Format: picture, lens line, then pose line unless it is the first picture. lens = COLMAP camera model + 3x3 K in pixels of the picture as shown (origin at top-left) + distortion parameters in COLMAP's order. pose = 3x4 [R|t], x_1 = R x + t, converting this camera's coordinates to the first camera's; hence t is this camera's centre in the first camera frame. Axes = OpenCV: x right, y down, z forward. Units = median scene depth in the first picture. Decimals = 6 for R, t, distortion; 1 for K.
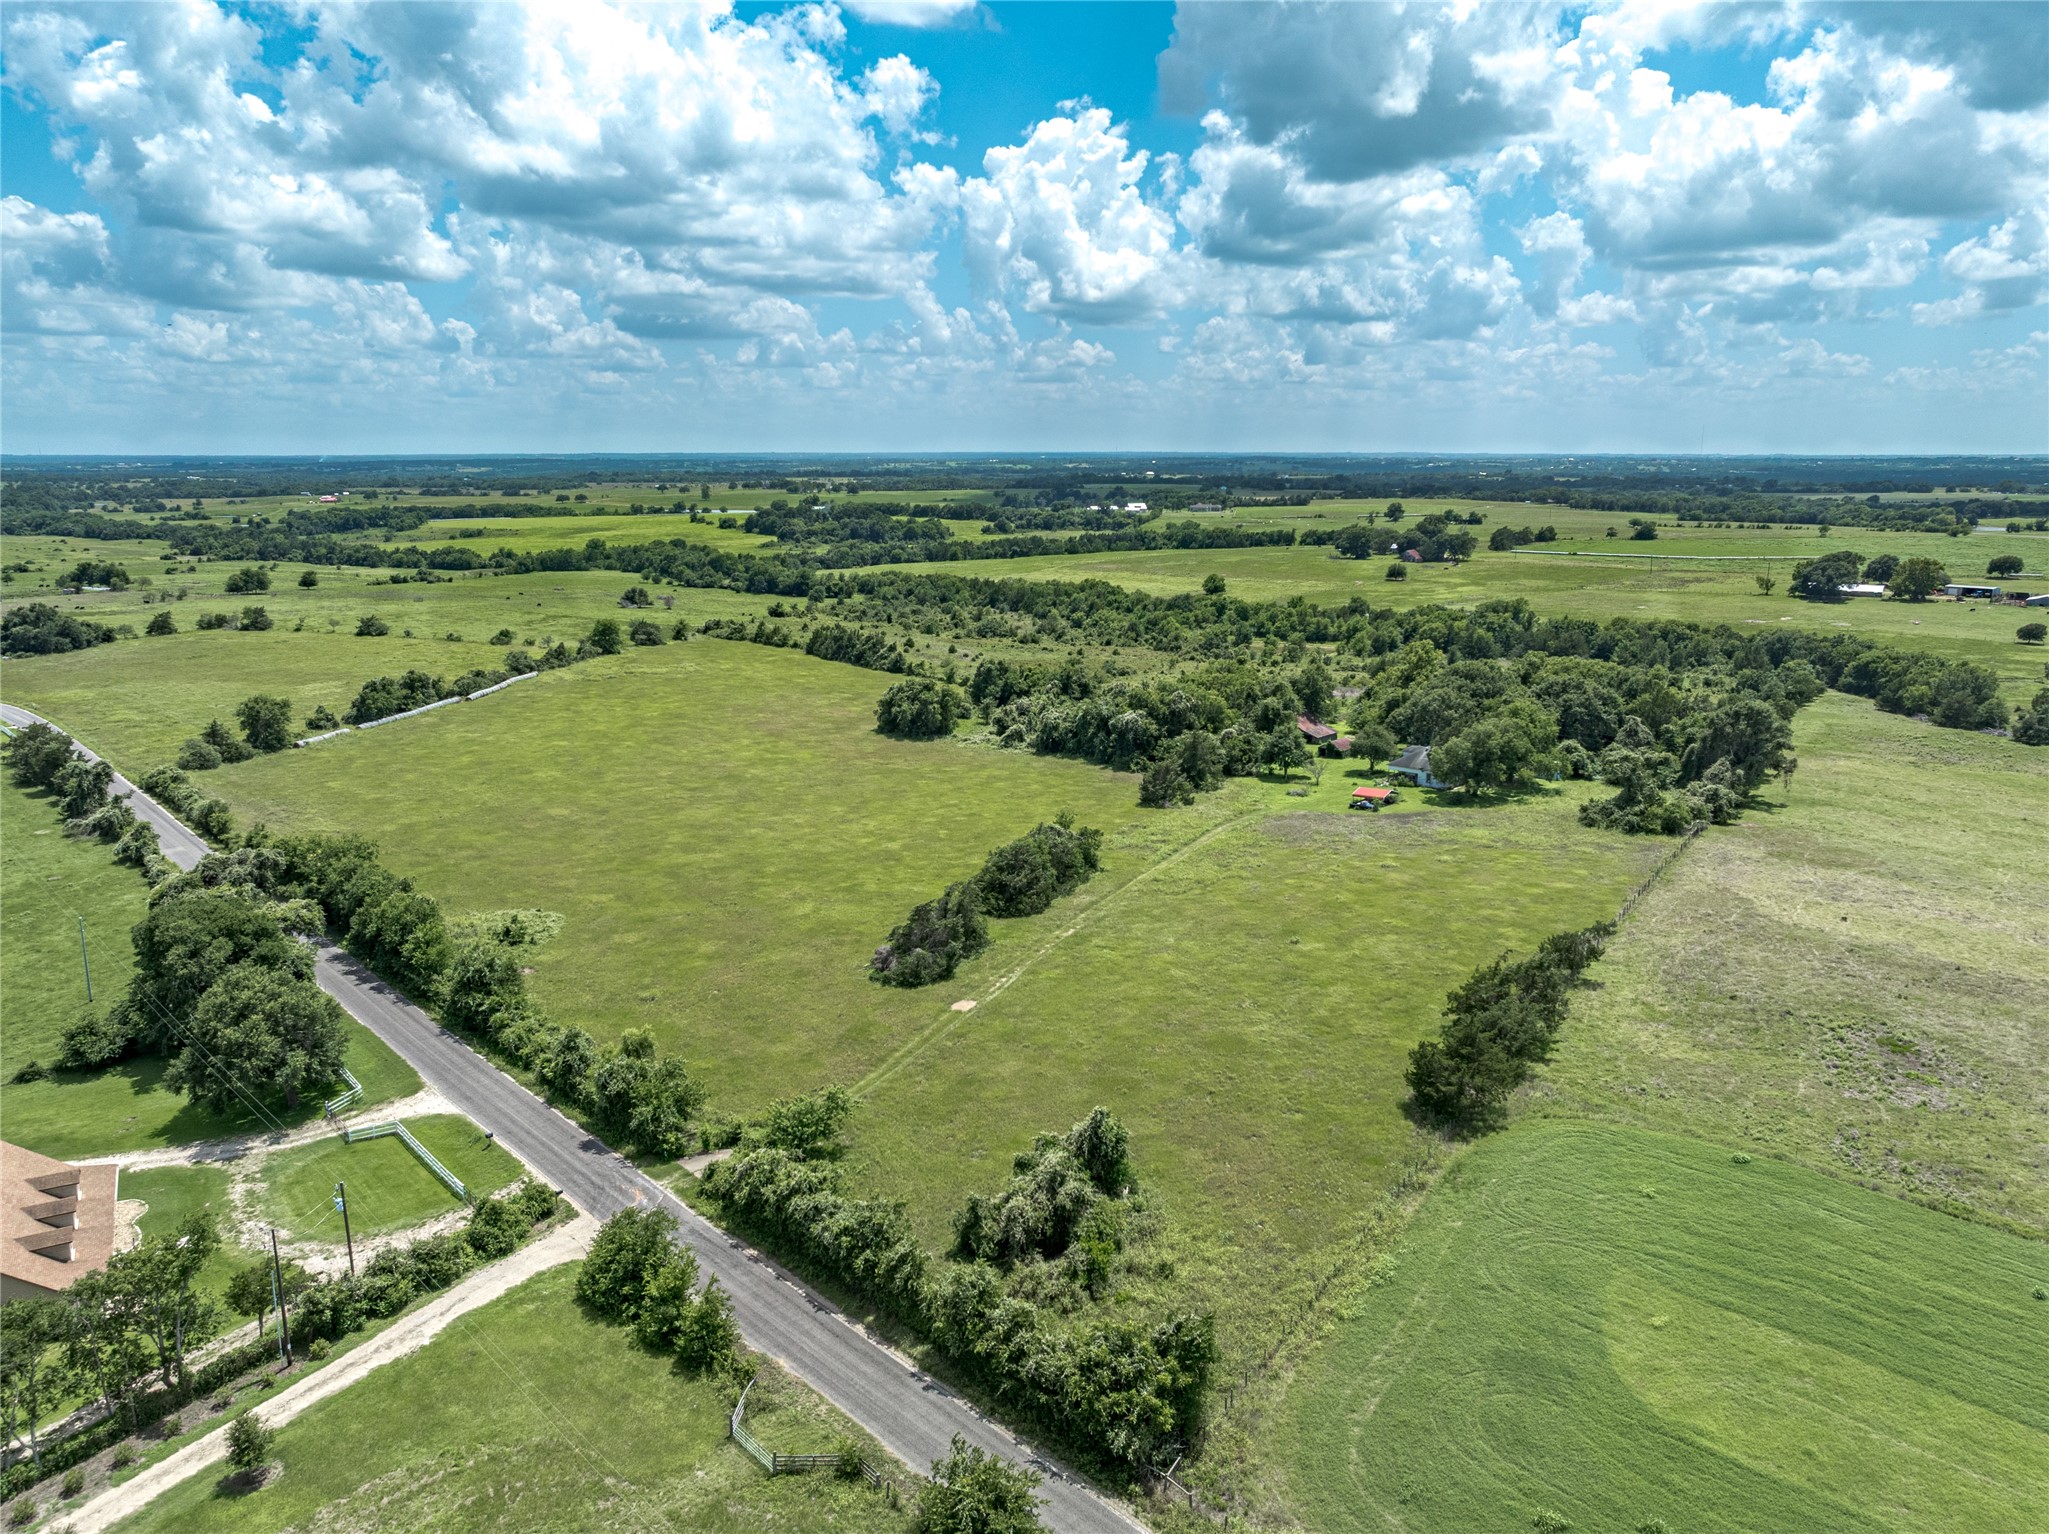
lens RADIAL K [[1490.6, 0, 1022.5], [0, 1490.6, 764.5], [0, 0, 1]] dist [-0.042213, 0.052149]
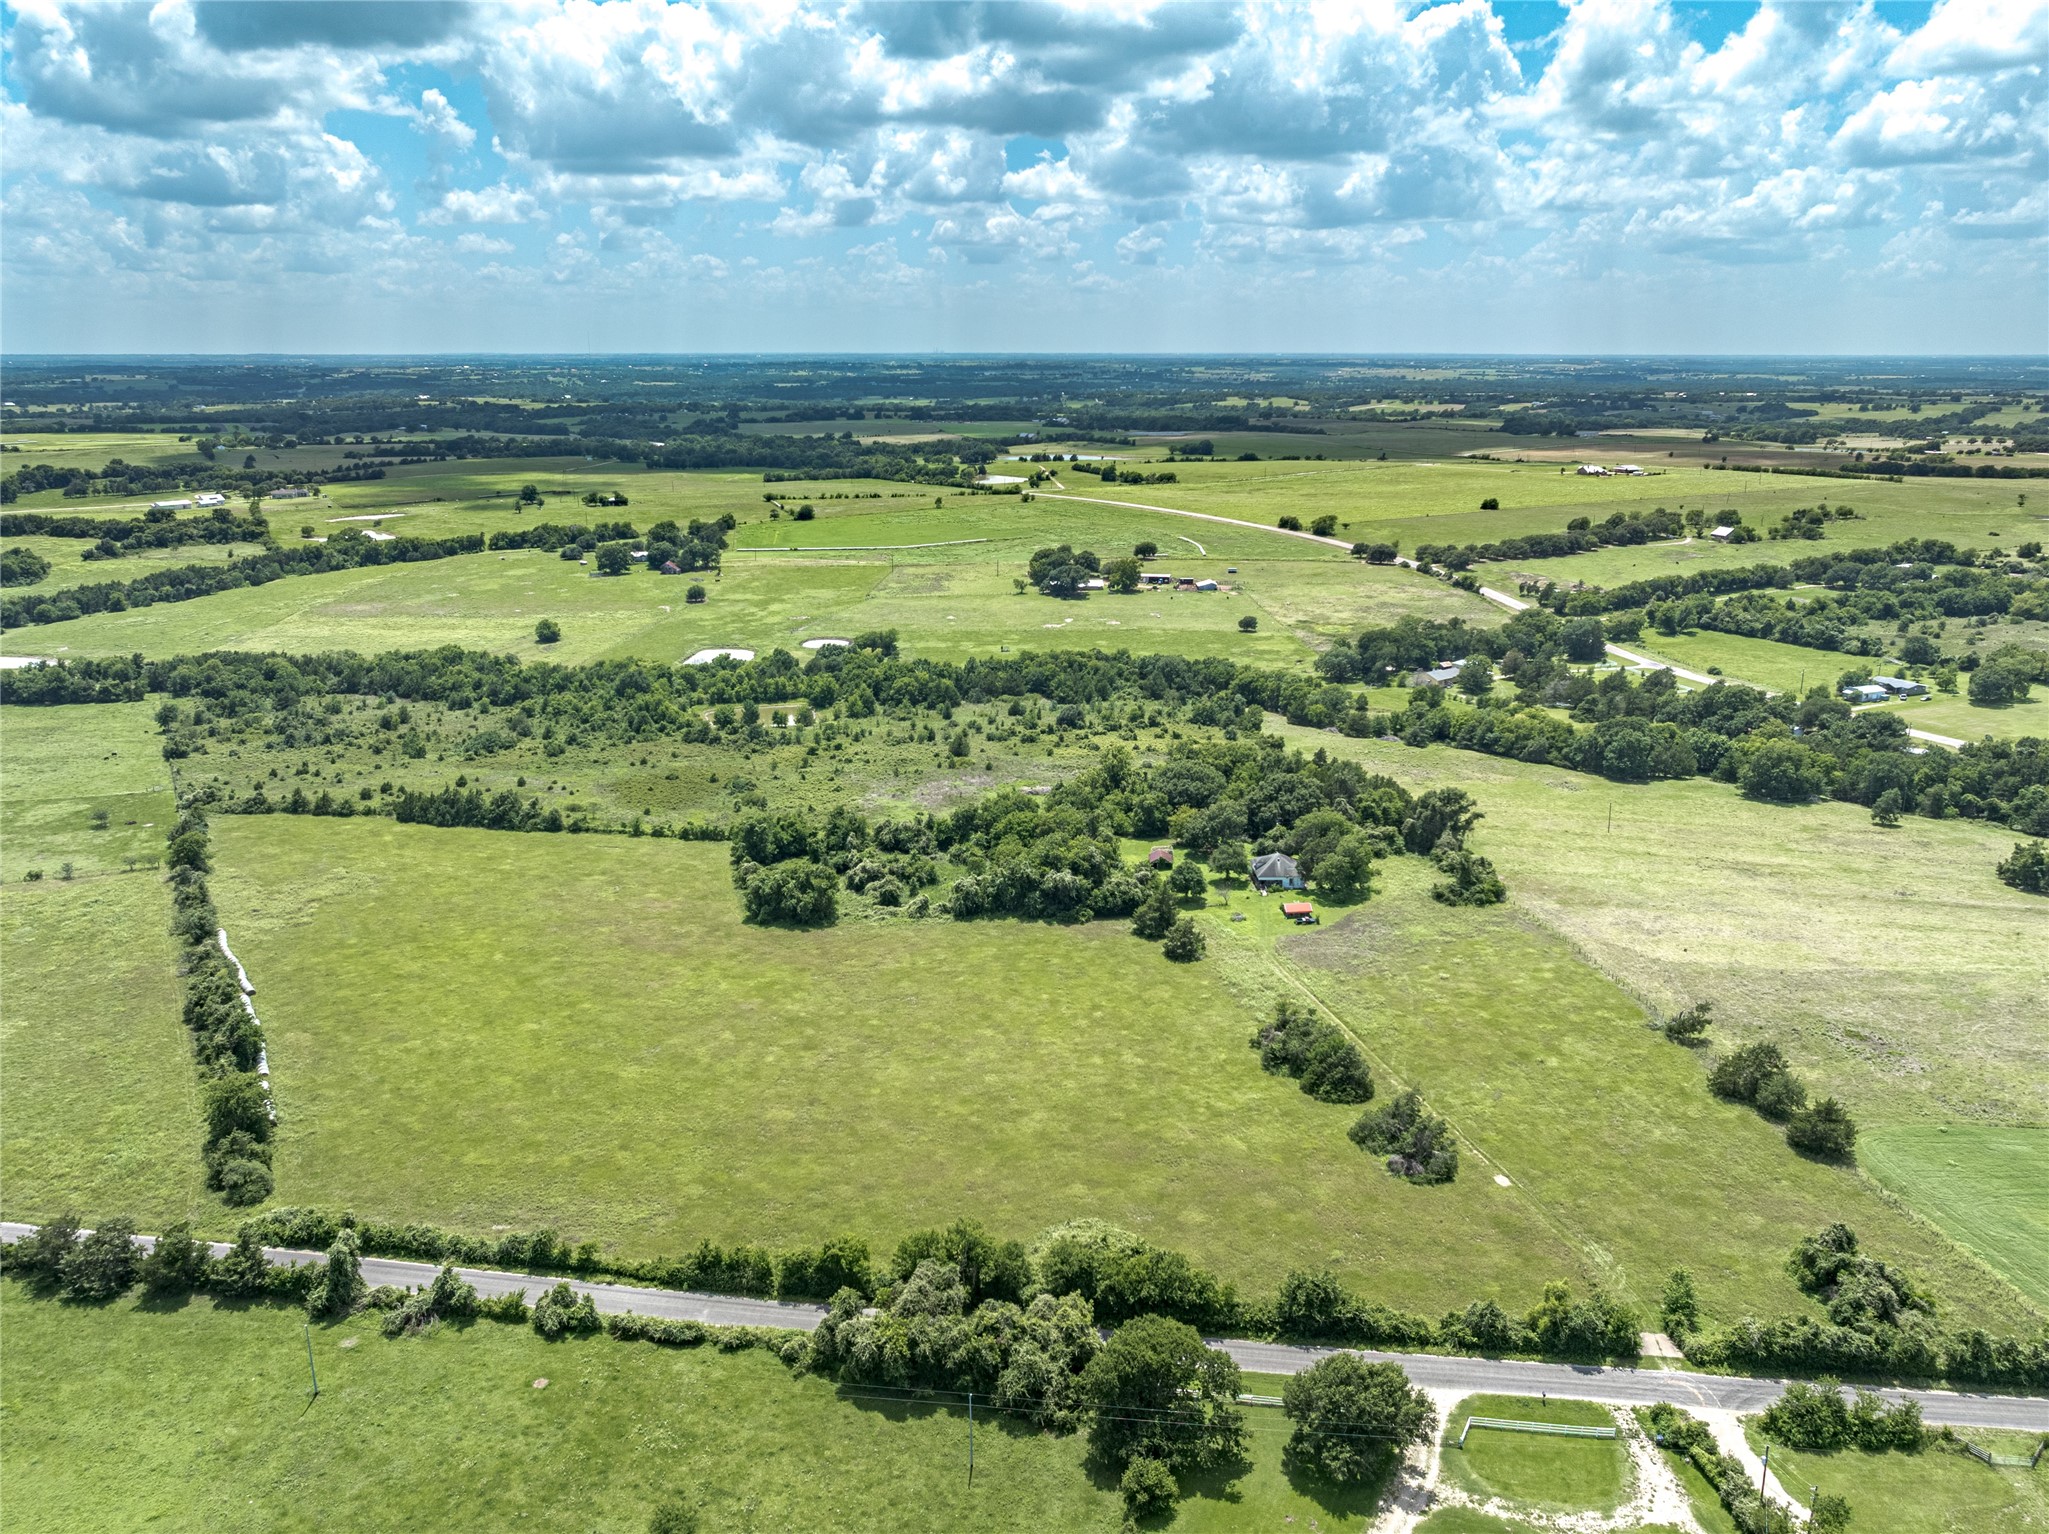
lens RADIAL K [[1520.3, 0, 1027.7], [0, 1520.3, 711.8], [0, 0, 1]] dist [-0.033445, 0.043293]
pose [[0.757963, -0.150853, 0.634615, -0.713702], [0.133806, 0.988159, 0.075079, -0.262321], [-0.638427, 0.028008, 0.769173, 0.083176]]
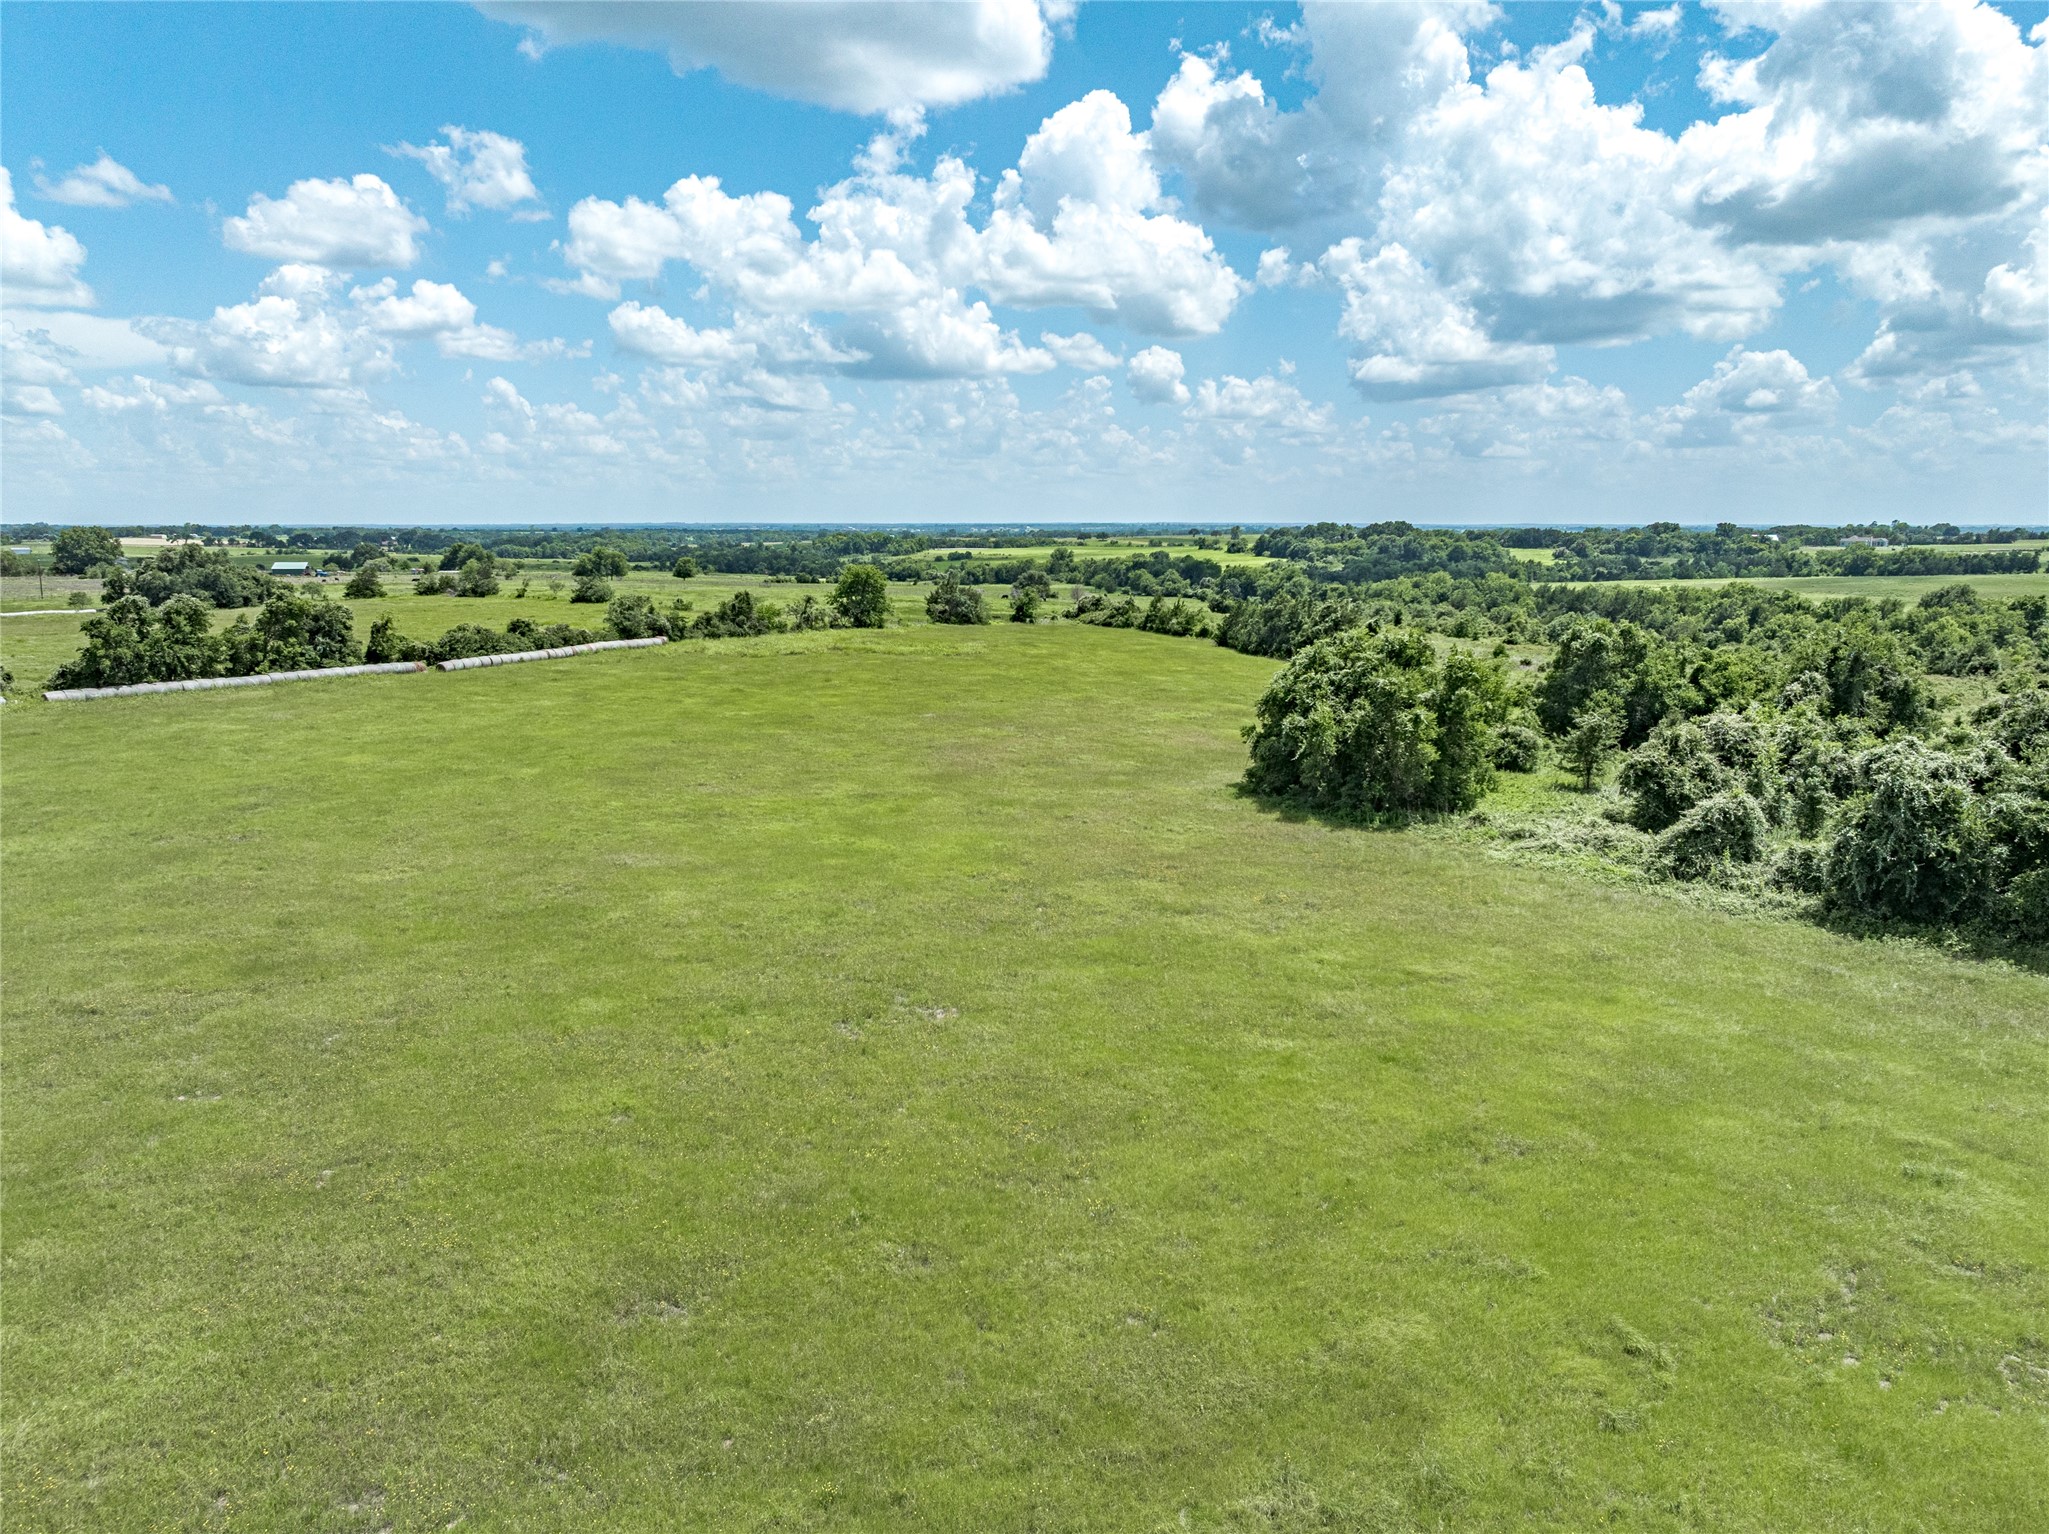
lens RADIAL K [[1457.8, 0, 1013.4], [0, 1457.8, 807.1], [0, 0, 1]] dist [-0.042977, 0.048419]
pose [[0.930342, 0.069998, -0.359950, -0.032159], [-0.075287, 0.997162, -0.000675, -0.016427], [0.358882, 0.027728, 0.932971, 0.799773]]
